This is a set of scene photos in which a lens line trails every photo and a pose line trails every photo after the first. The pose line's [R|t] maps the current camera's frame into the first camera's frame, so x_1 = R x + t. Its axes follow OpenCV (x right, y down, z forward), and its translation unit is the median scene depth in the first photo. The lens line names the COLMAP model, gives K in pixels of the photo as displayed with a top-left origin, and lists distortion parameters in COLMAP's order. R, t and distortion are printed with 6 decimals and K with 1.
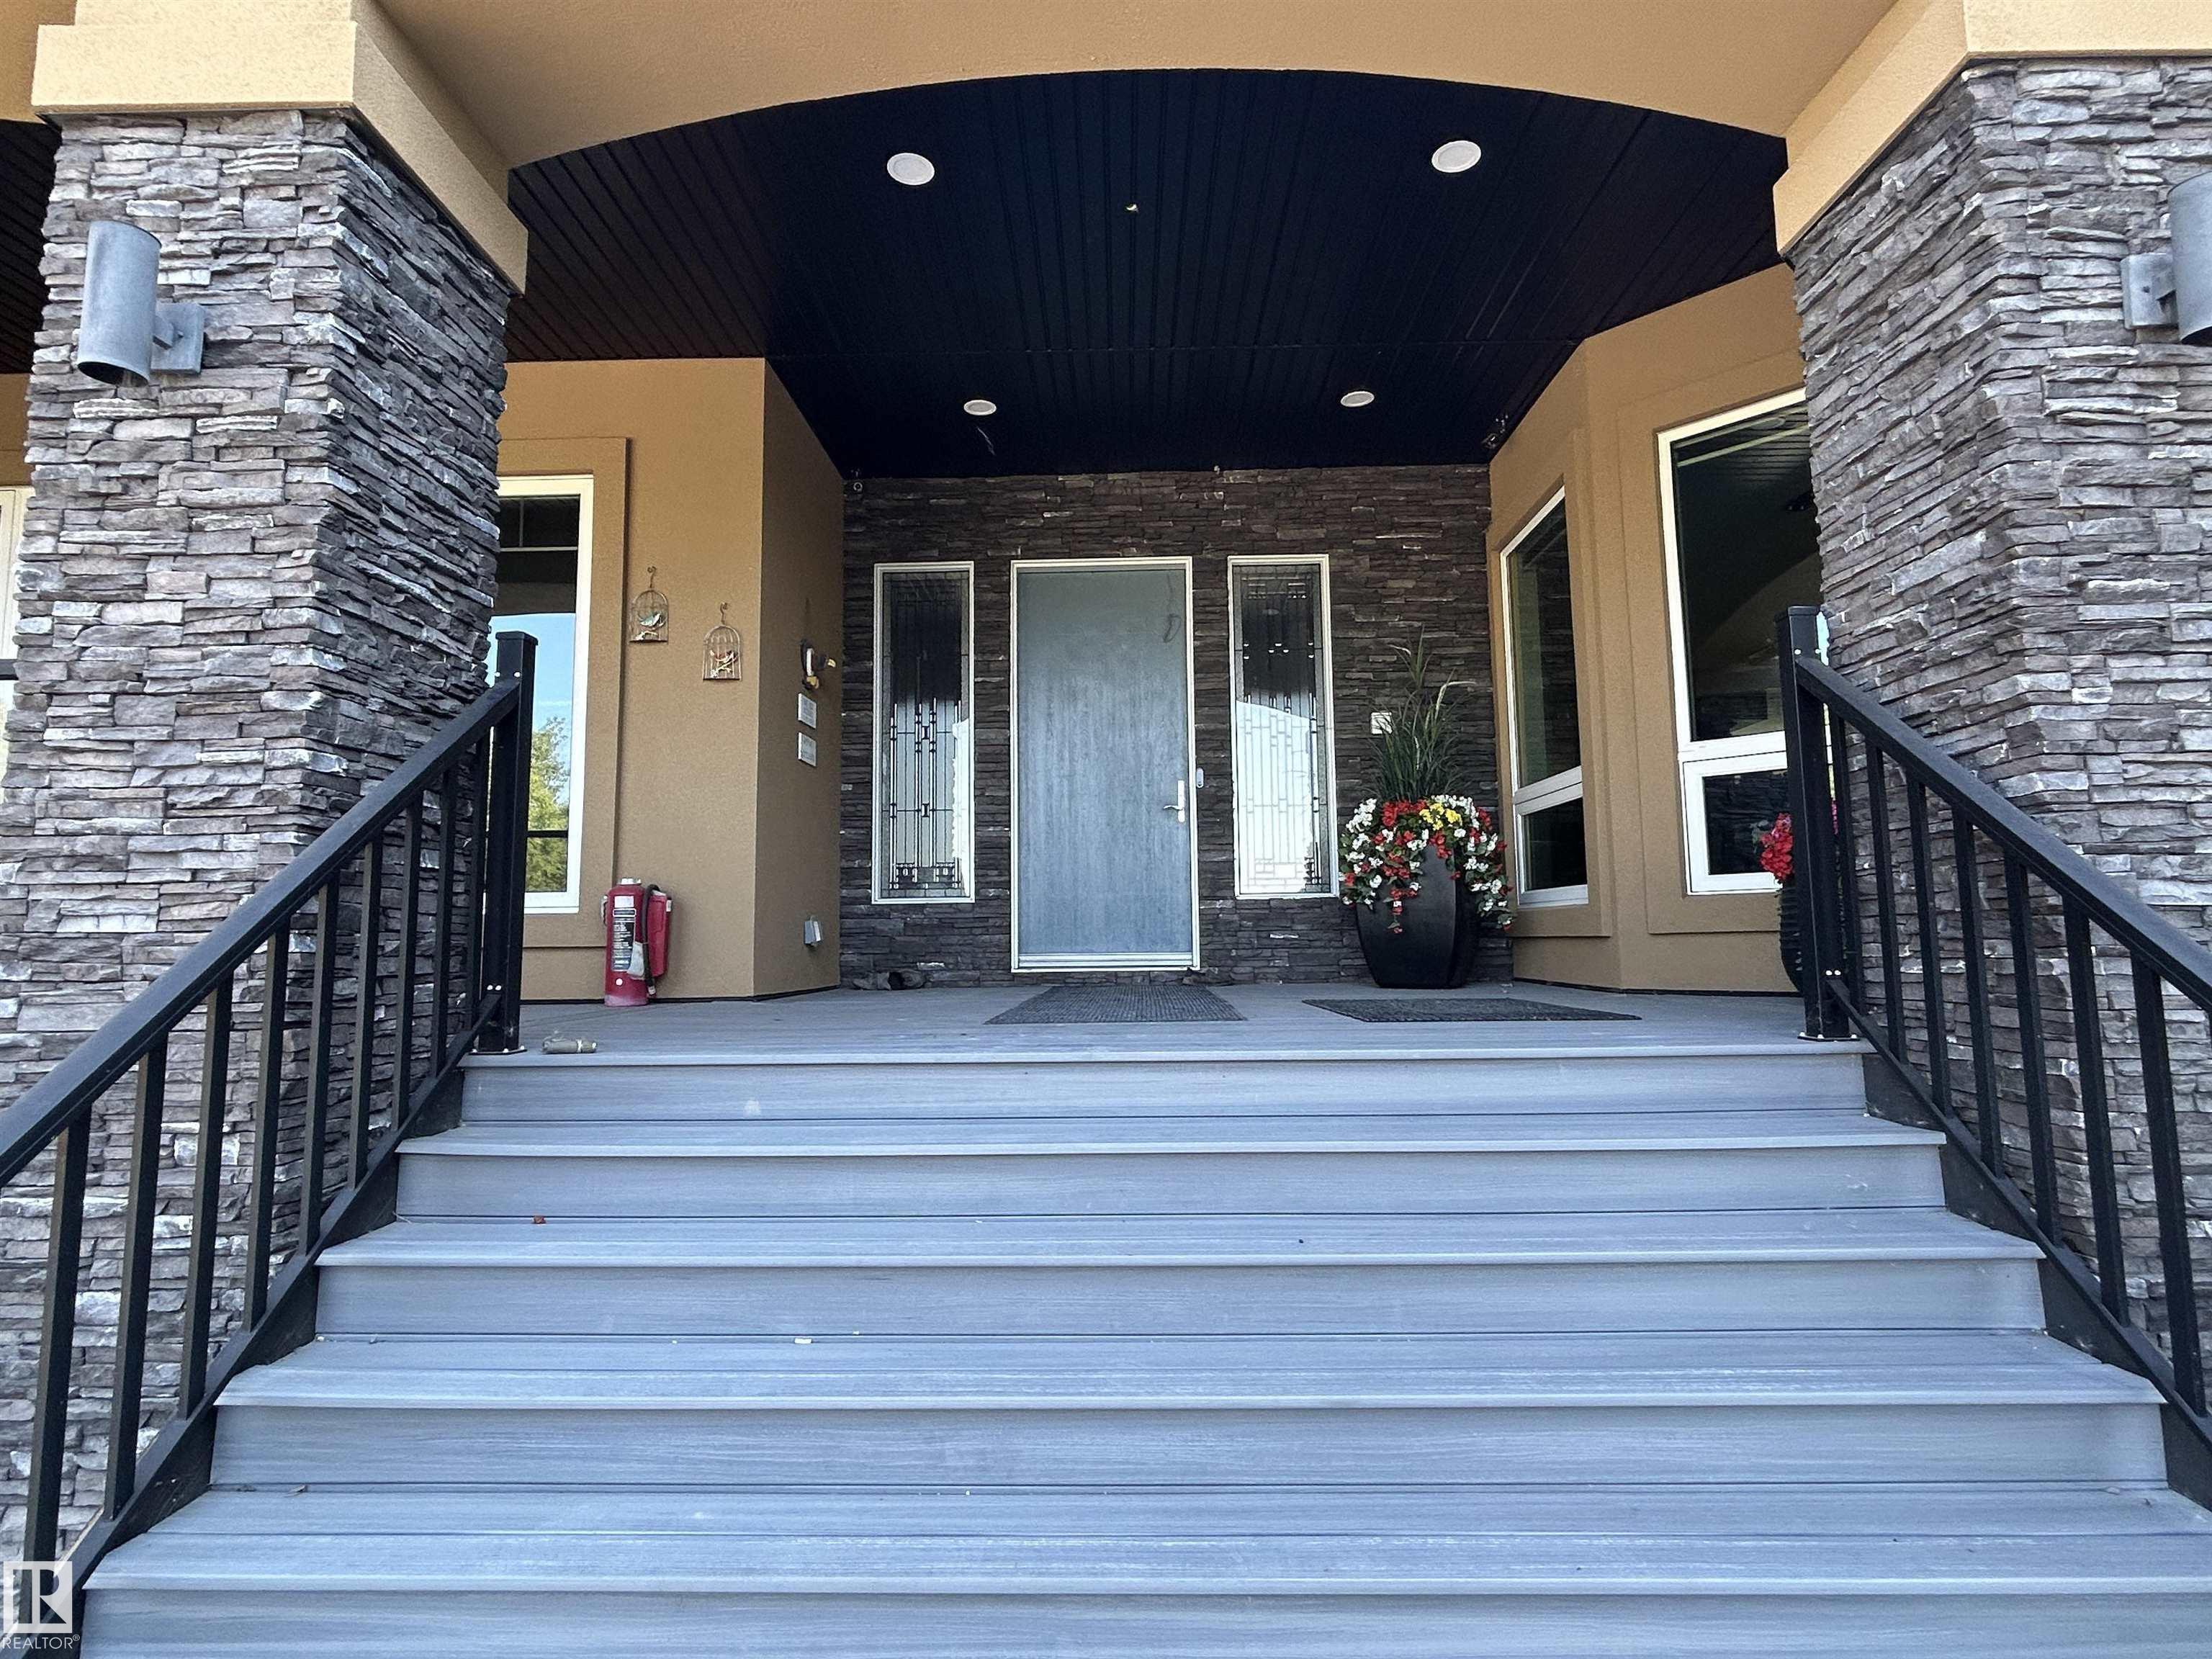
lens RADIAL K [[1179.2, 0, 1102.5], [0, 1179.2, 829.9], [0, 0, 1]] dist [0.001084, -0.000729]
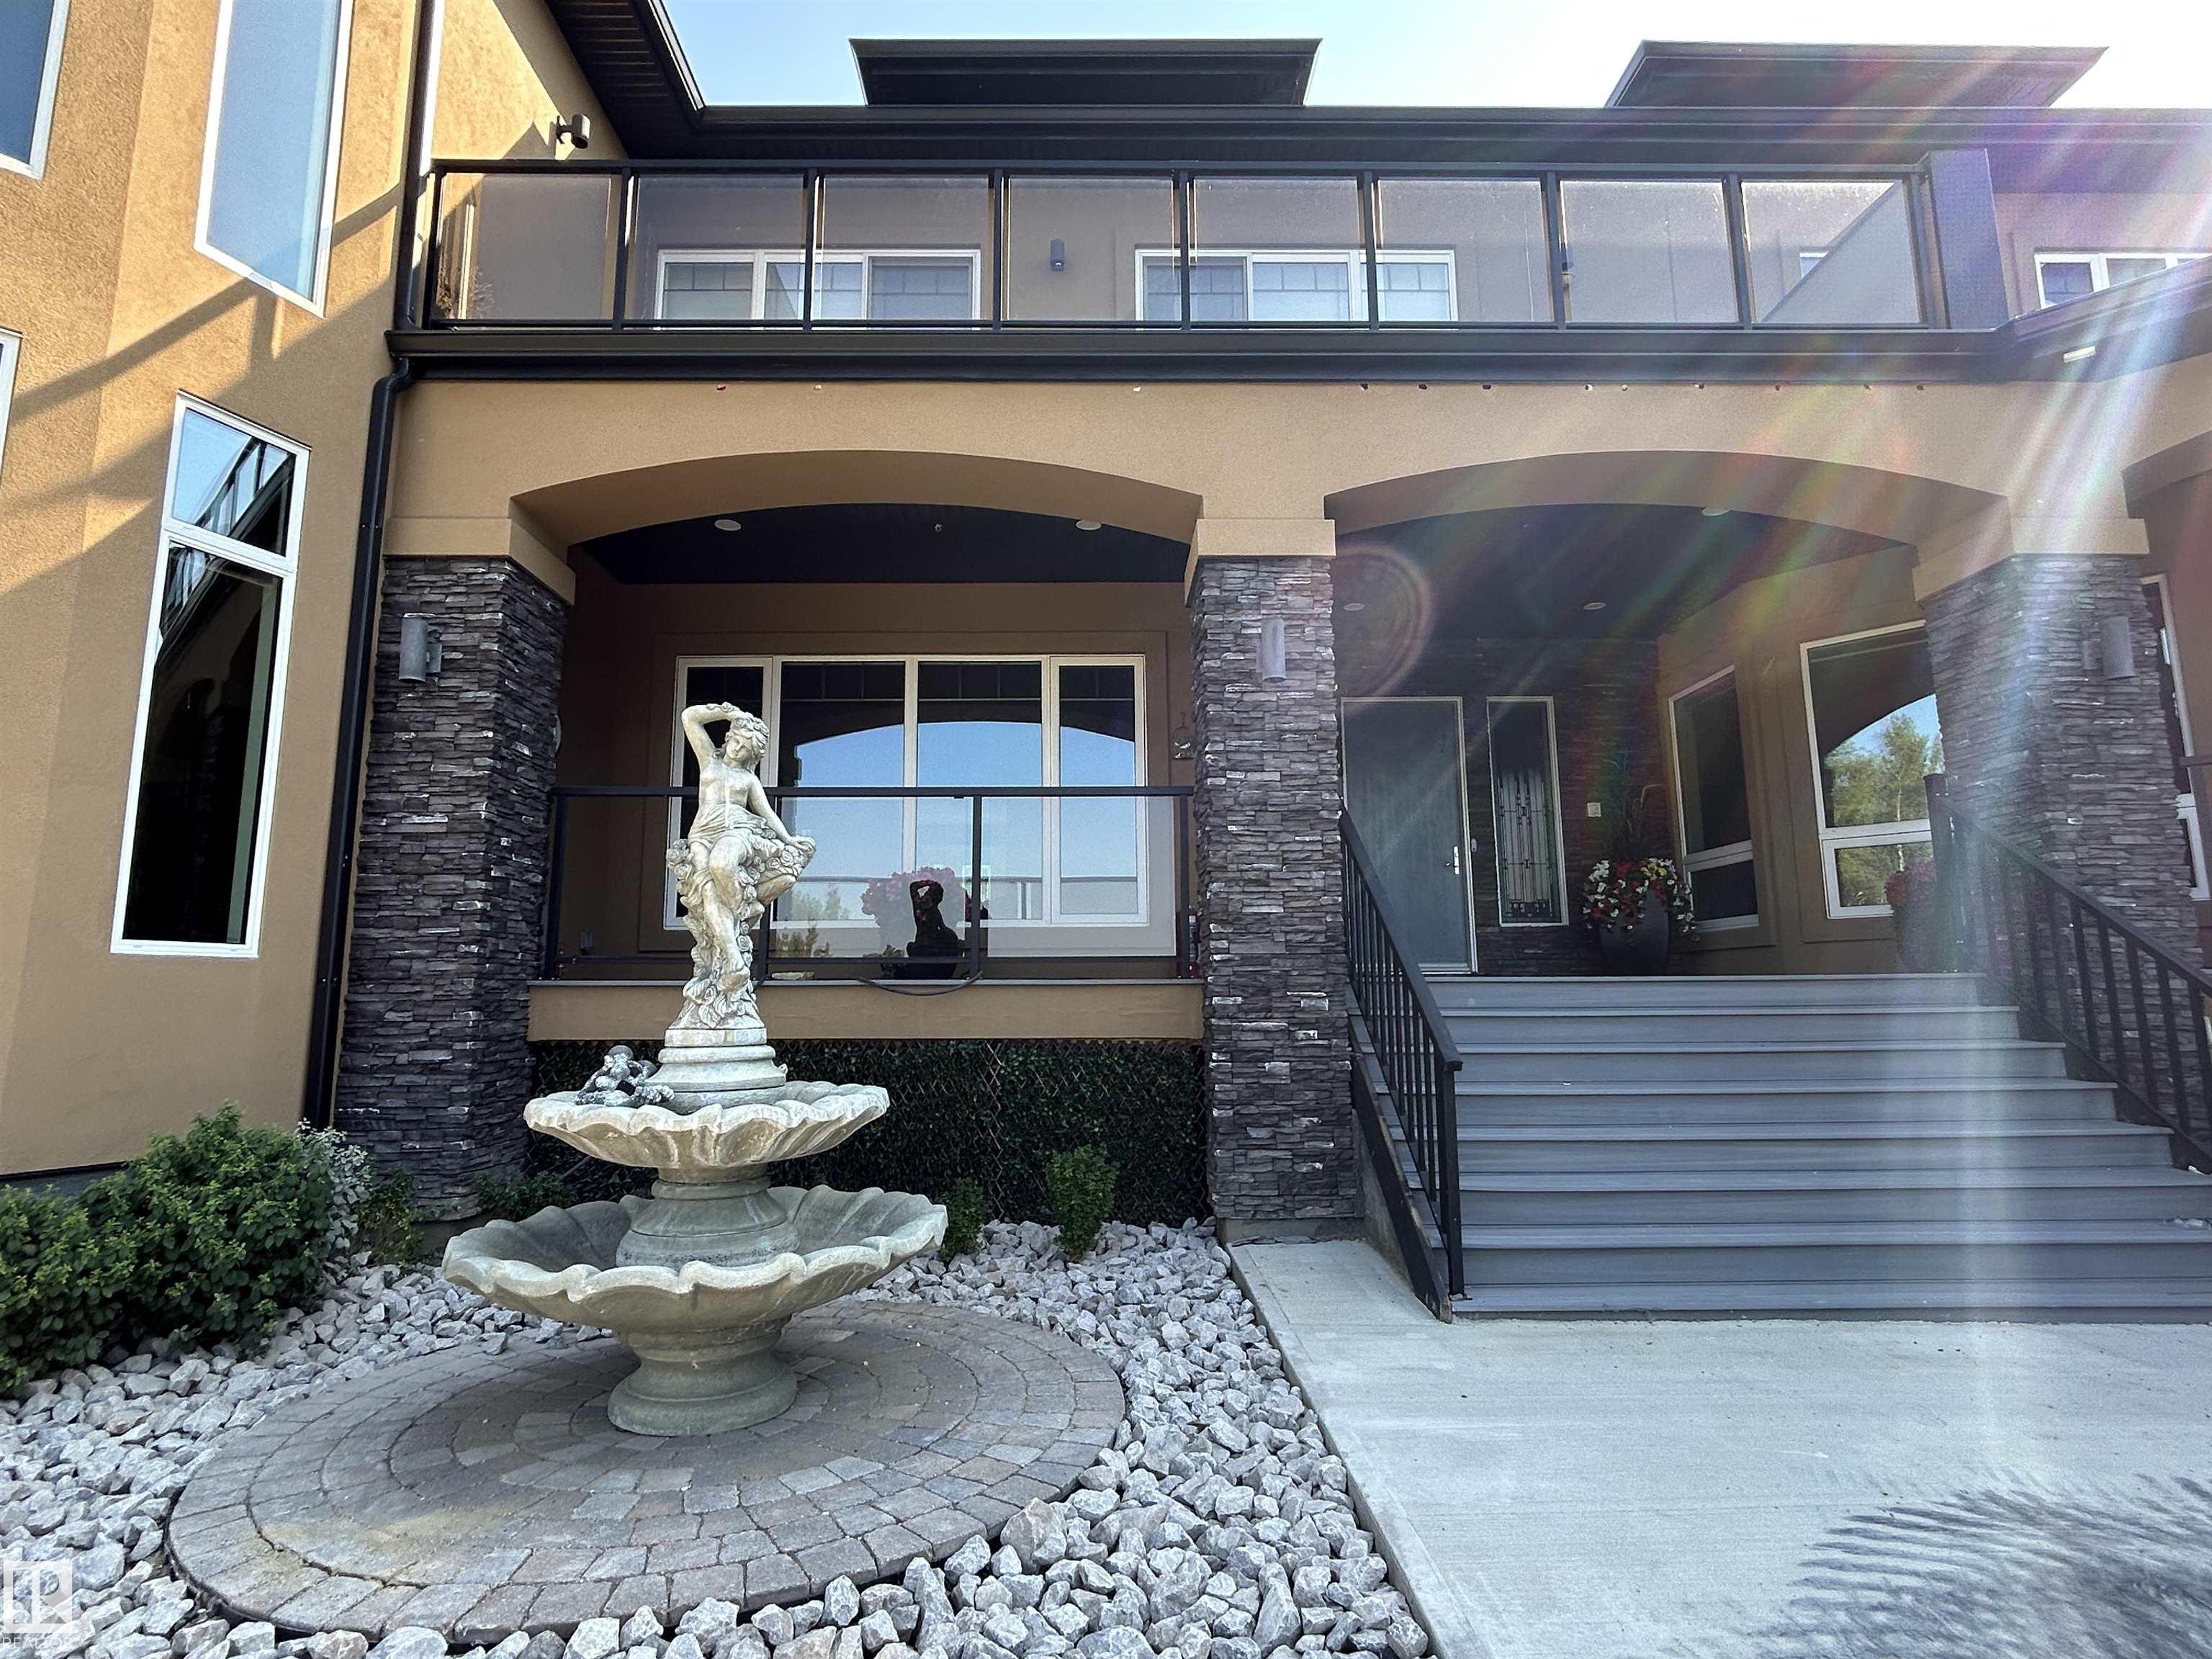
lens RADIAL K [[1179.2, 0, 1106.5], [0, 1179.2, 819.5], [0, 0, 1]] dist [0.001084, -0.000729]
pose [[0.999283, 0.010137, 0.036492, -1.222737], [-0.007994, 0.998260, -0.058418, 0.040693], [-0.037021, 0.058084, 0.997625, -1.327160]]
